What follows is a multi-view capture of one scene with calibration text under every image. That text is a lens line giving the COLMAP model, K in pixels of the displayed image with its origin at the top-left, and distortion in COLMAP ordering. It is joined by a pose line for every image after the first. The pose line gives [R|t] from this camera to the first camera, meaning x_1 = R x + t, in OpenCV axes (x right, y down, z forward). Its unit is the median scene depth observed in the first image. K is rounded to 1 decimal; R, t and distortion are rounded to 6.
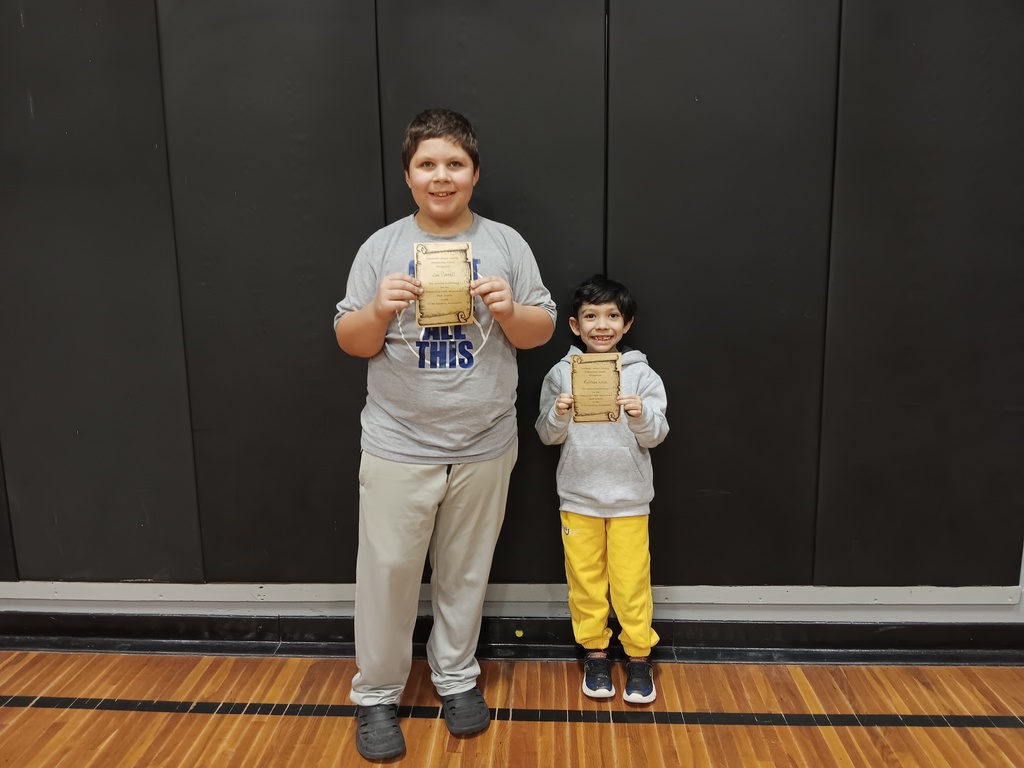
lens RADIAL K [[789.7, 0, 511.2], [0, 789.7, 385.0], [0, 0, 1]] dist [-0.038554, 0.003939]
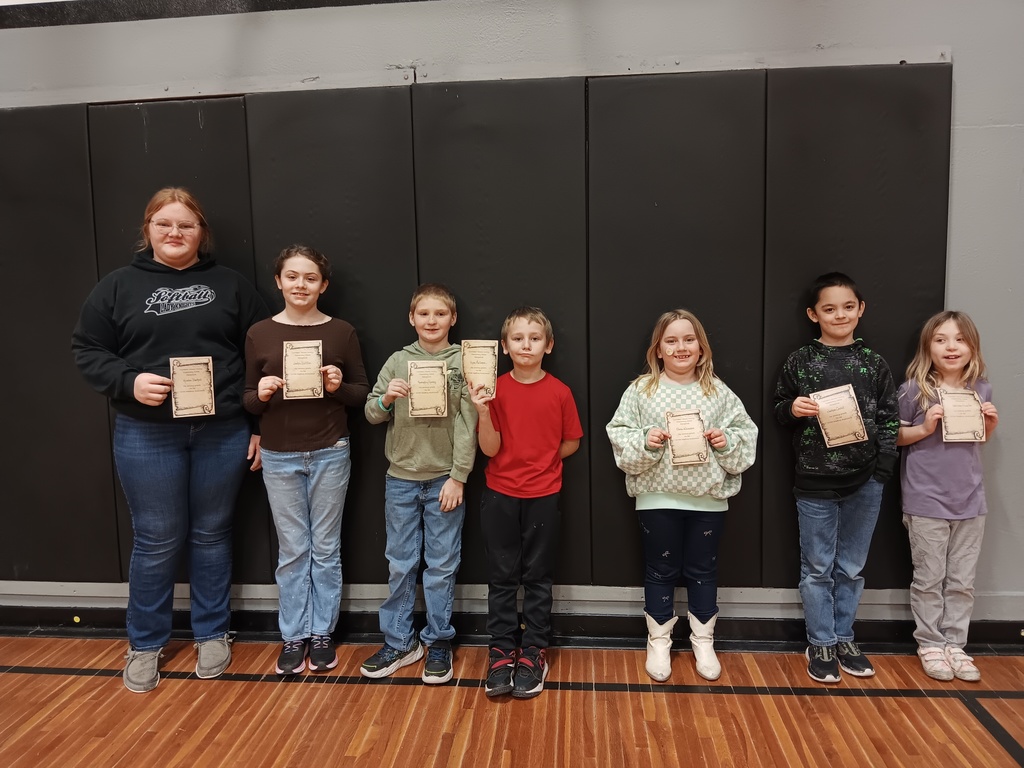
lens RADIAL K [[789.7, 0, 511.9], [0, 789.7, 386.4], [0, 0, 1]] dist [-0.038554, 0.003939]
pose [[0.999345, -0.001702, -0.036154, 0.043602], [-0.000795, 0.997619, -0.068956, 0.030673], [0.036186, 0.068940, 0.996964, -0.300799]]
